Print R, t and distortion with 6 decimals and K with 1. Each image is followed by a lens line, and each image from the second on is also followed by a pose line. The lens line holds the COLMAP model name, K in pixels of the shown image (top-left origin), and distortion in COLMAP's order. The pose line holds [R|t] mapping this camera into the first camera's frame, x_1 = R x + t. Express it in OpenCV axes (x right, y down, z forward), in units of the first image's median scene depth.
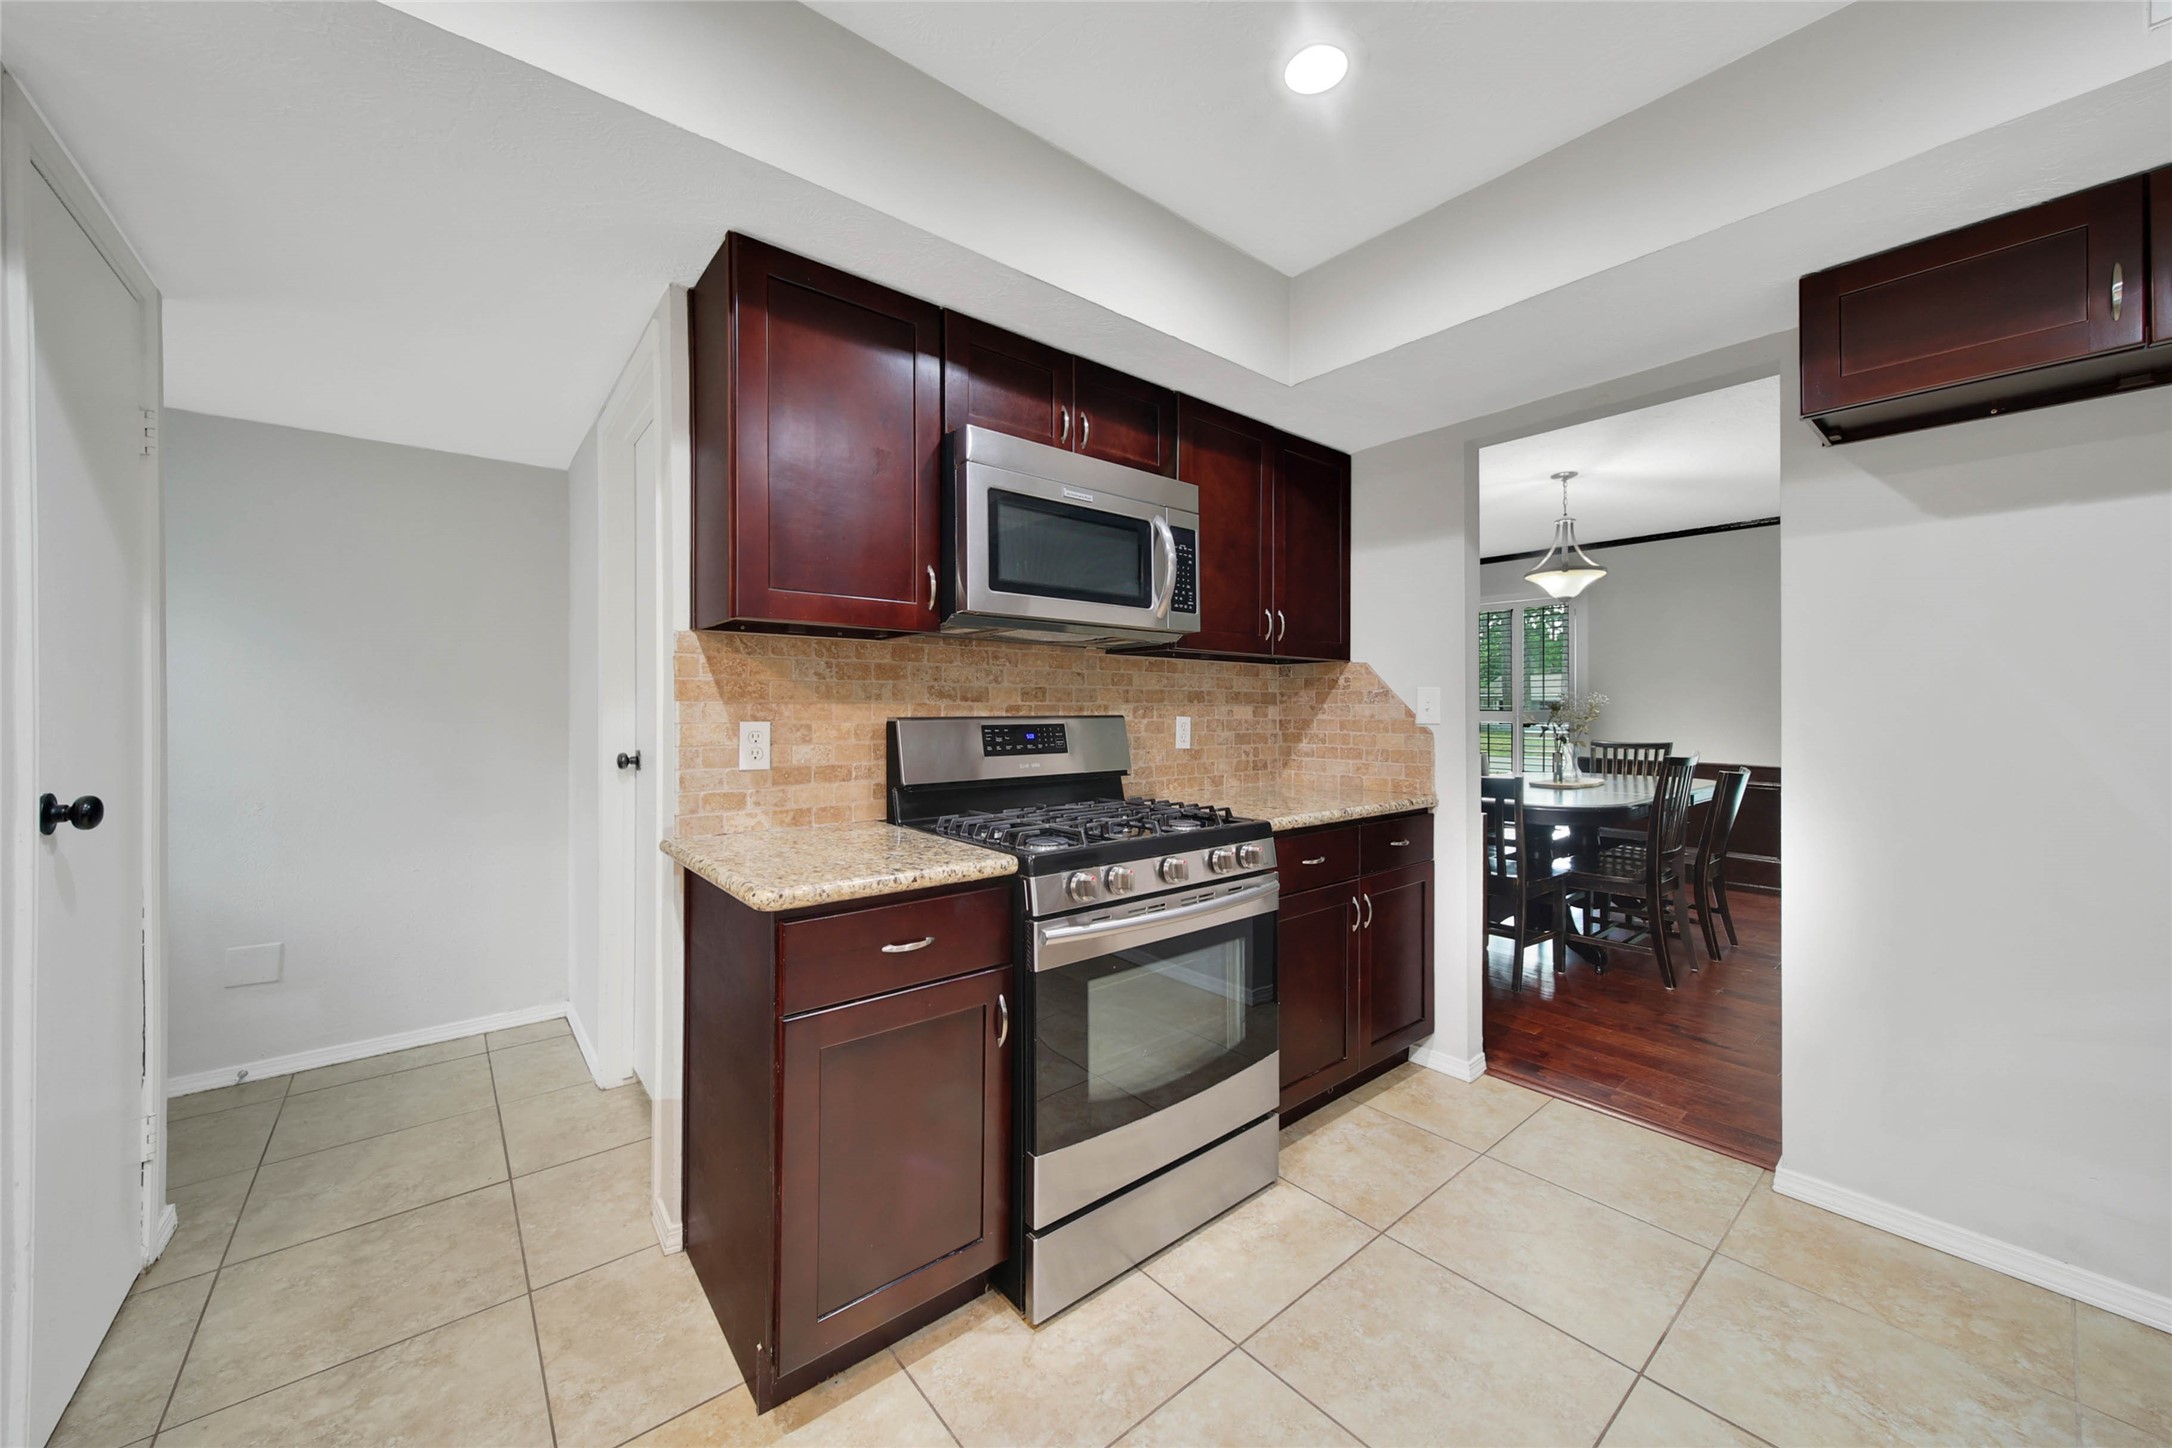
lens RADIAL K [[793.3, 0, 1085.6], [0, 793.3, 711.6], [0, 0, 1]] dist [-0.000380, -0.000090]
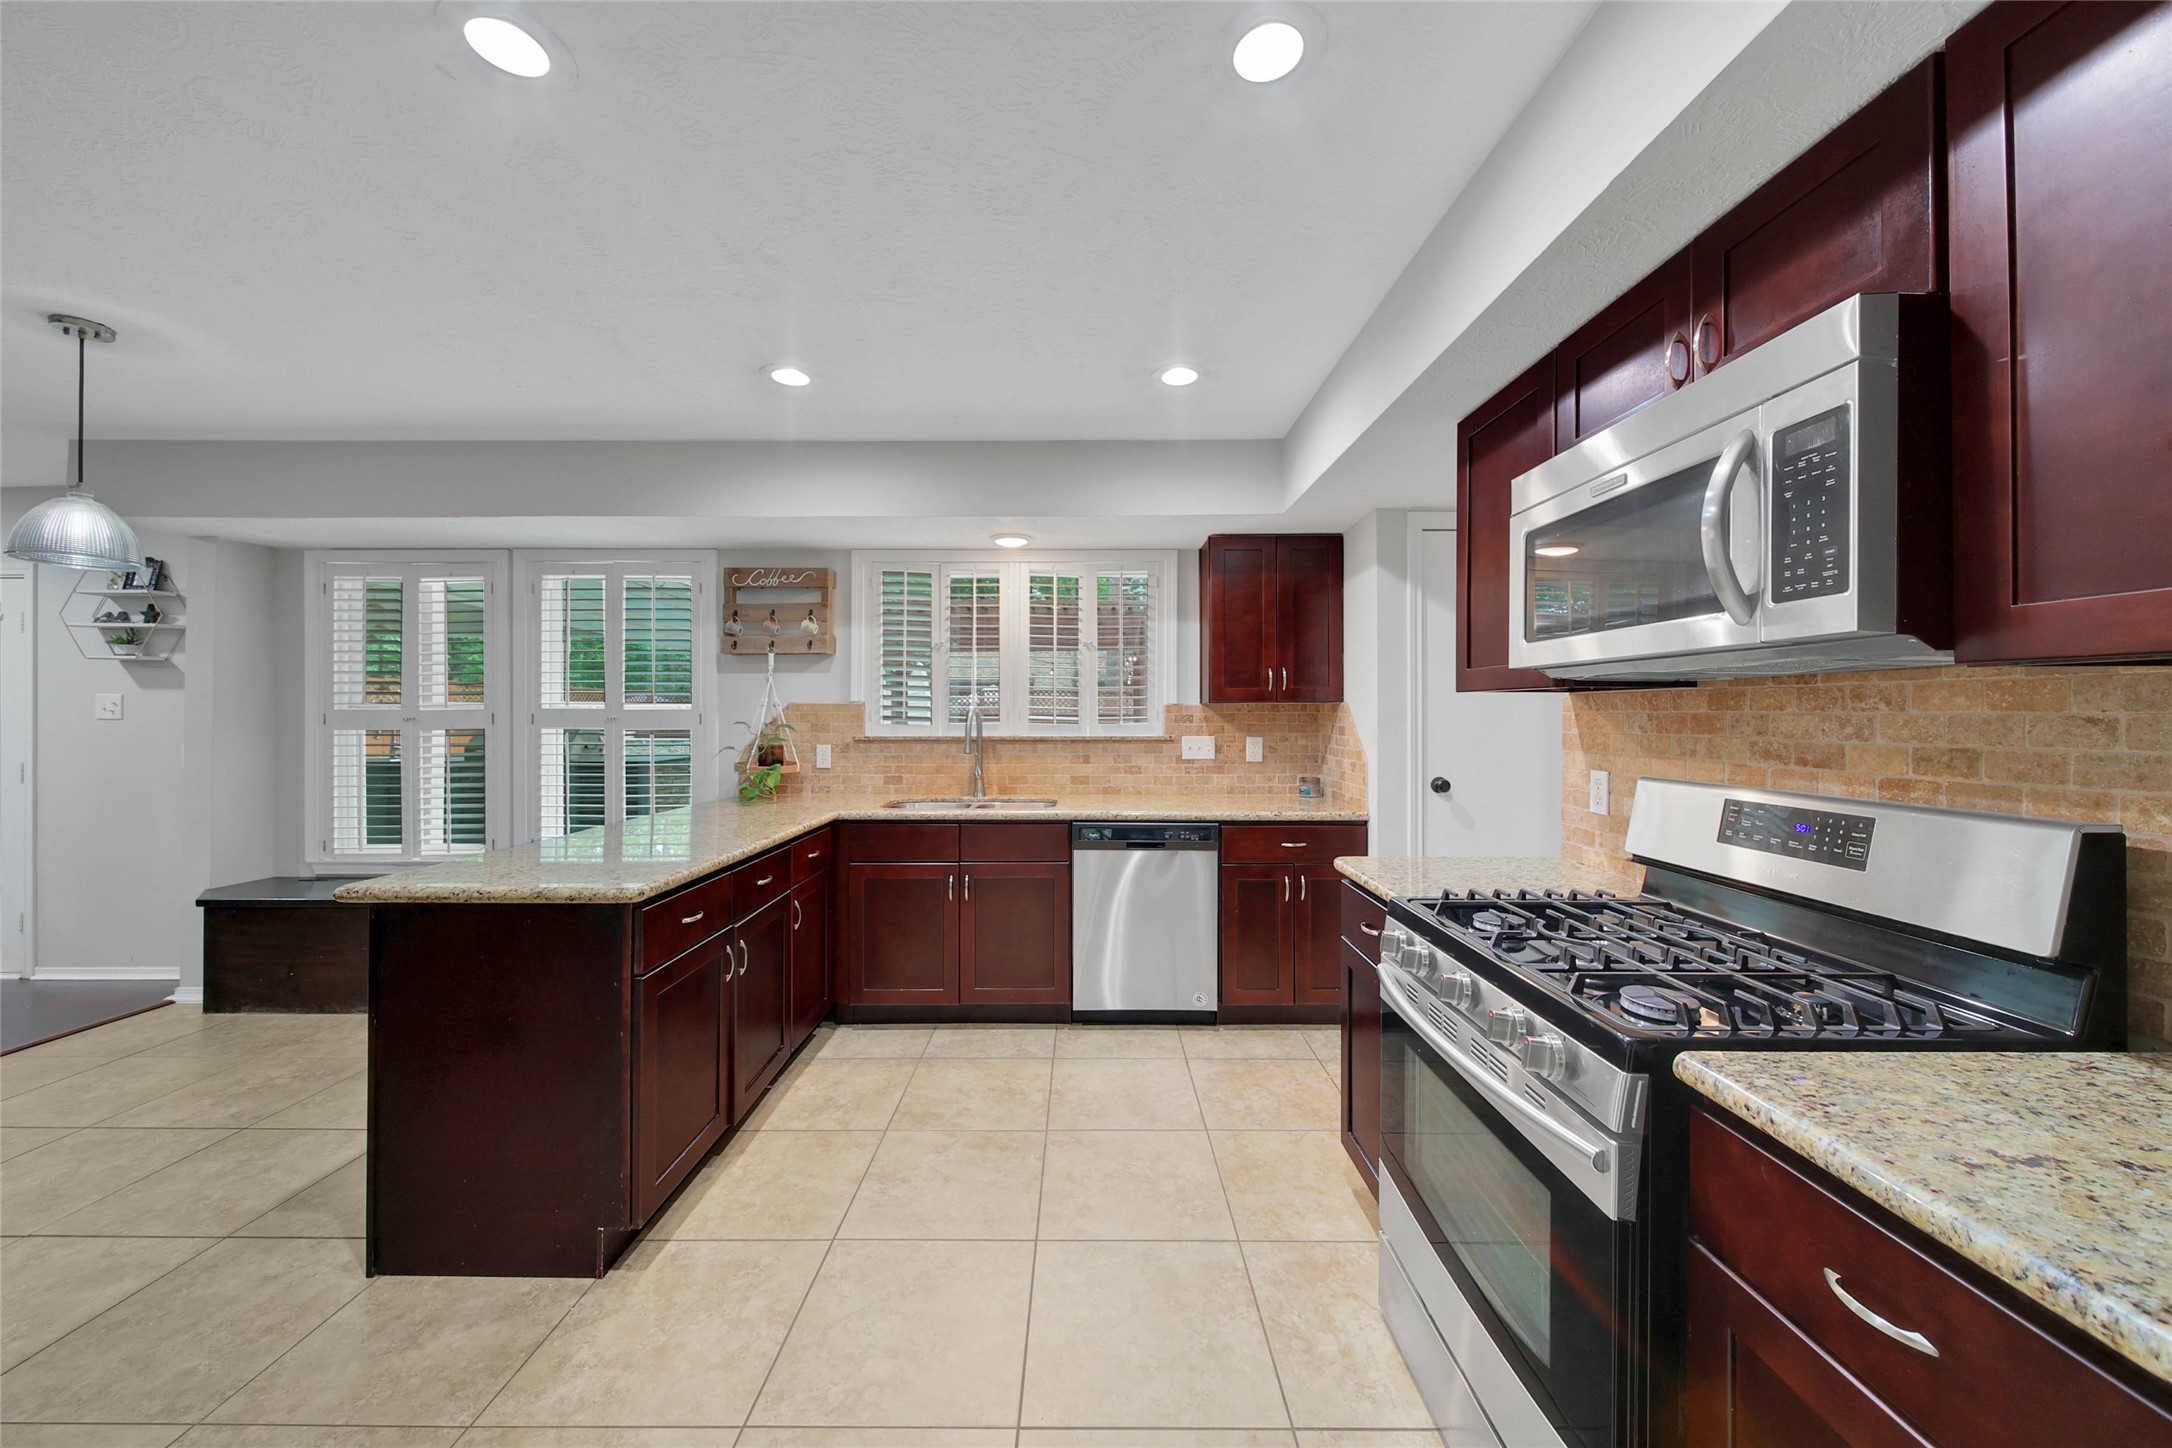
lens RADIAL K [[768.6, 0, 1090.9], [0, 768.6, 713.4], [0, 0, 1]] dist [-0.001952, -0.000388]
pose [[-0.630162, -0.001640, -0.776462, 0.840899], [-0.004603, 0.999988, 0.001624, -0.063936], [0.776450, 0.004597, -0.630162, 1.084196]]
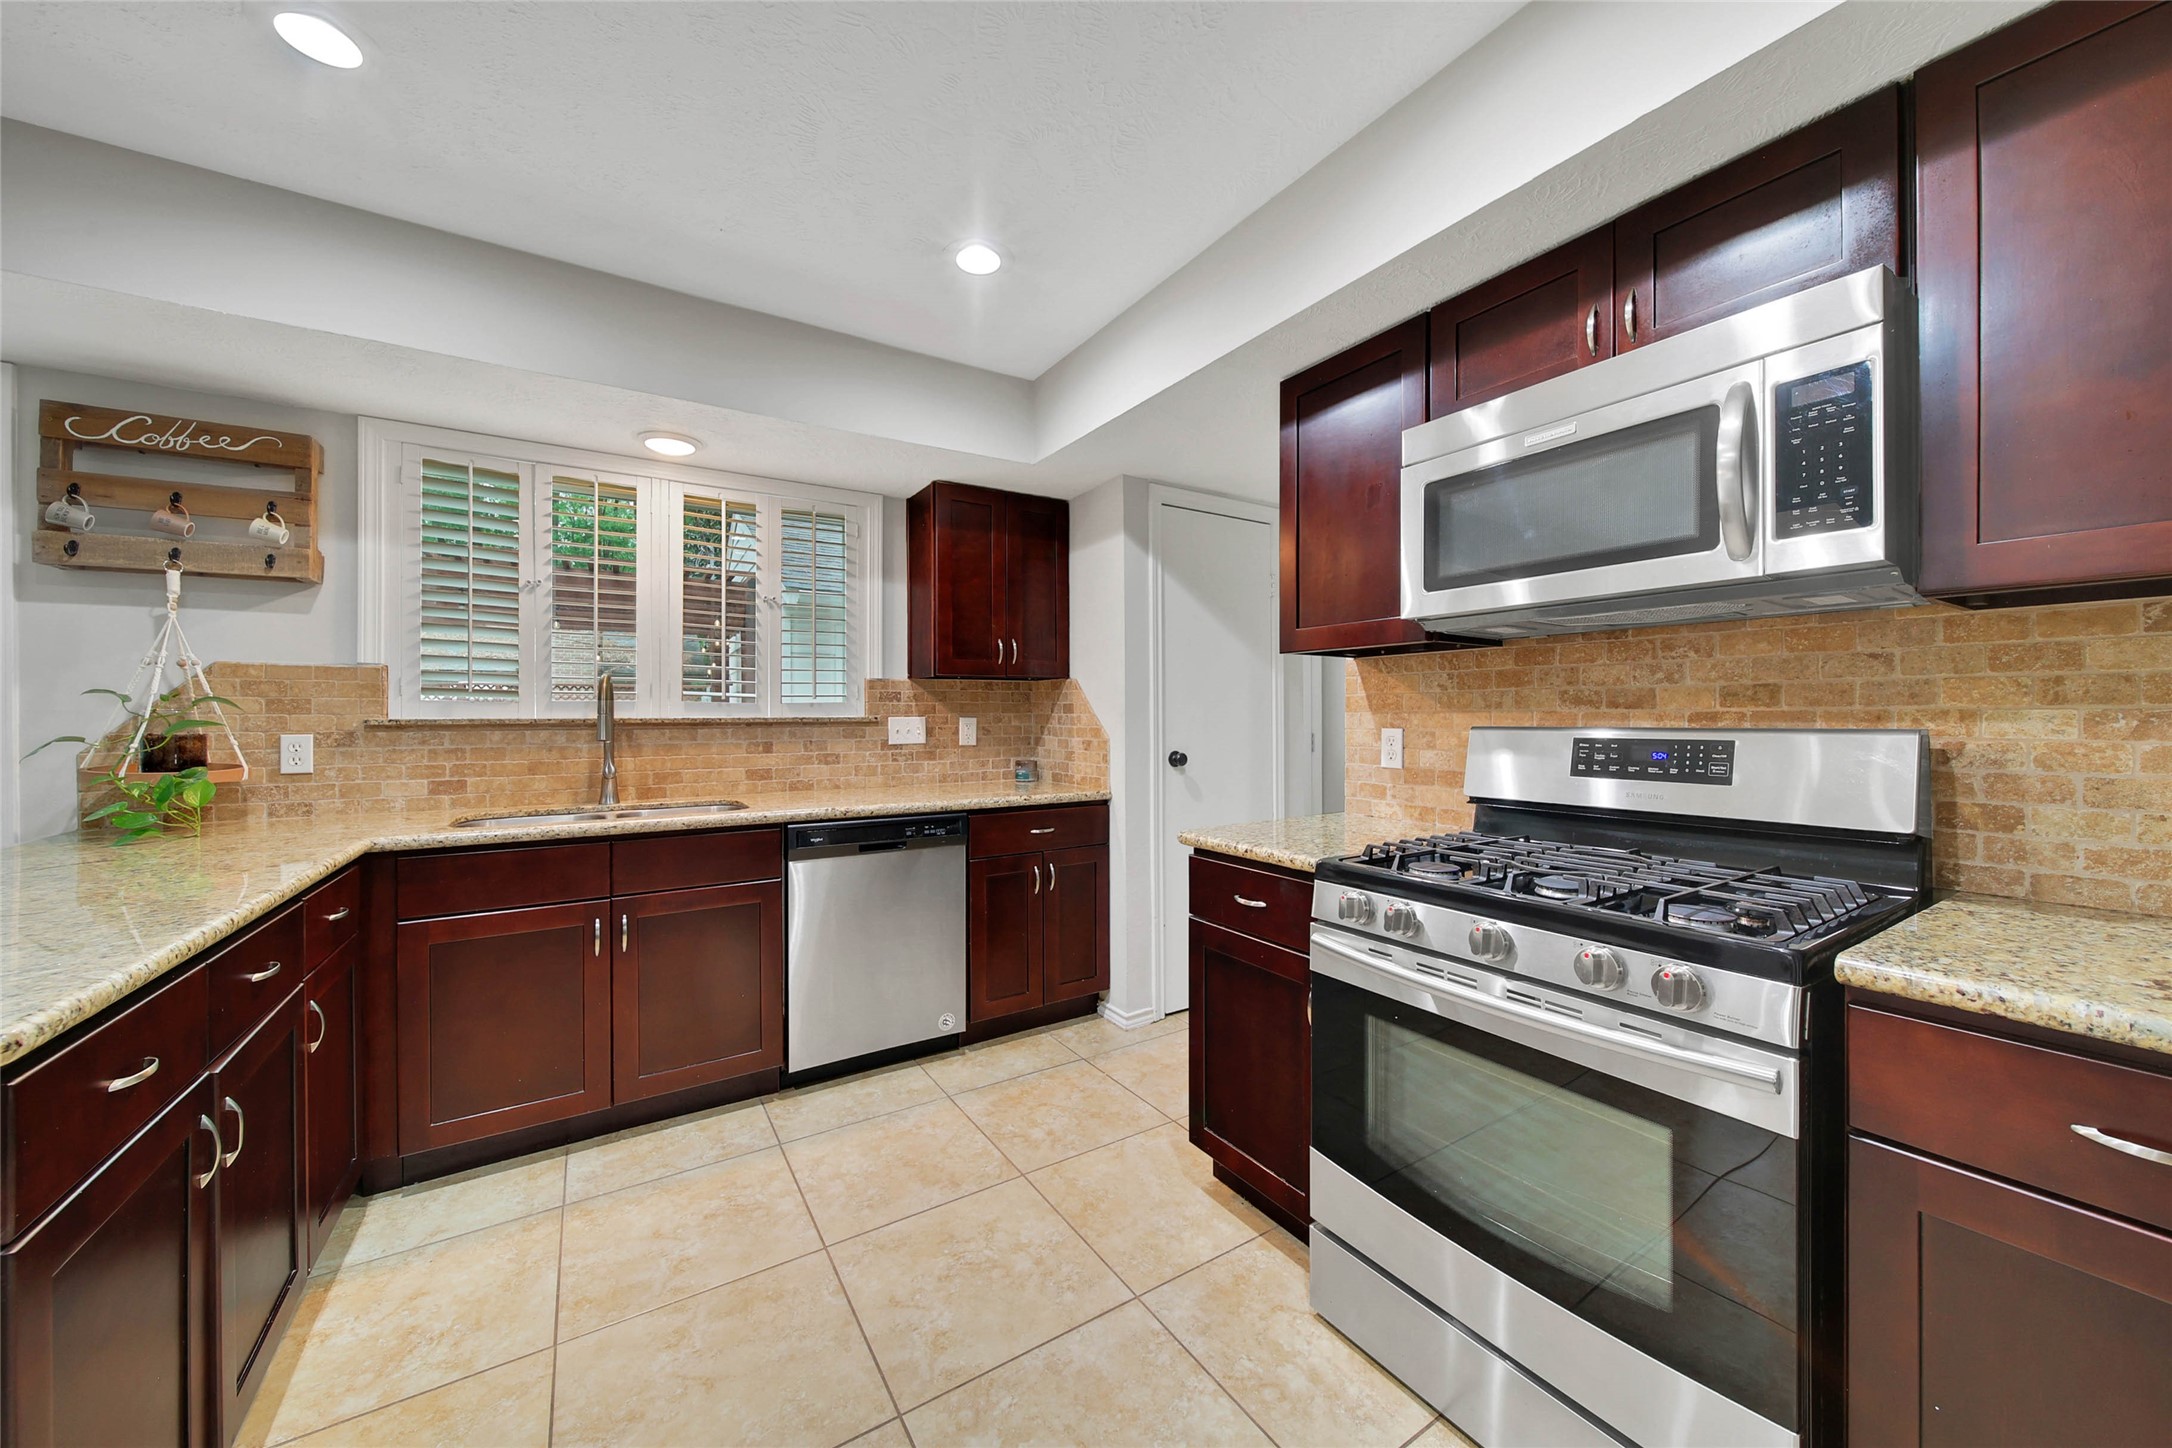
lens RADIAL K [[773.0, 0, 1092.1], [0, 773.0, 718.7], [0, 0, 1]] dist [-0.001092, -0.000434]
pose [[-0.113439, 0.002490, -0.993542, 0.777351], [-0.000288, 0.999997, 0.002539, -0.004791], [0.993545, 0.000574, -0.113438, 0.655059]]
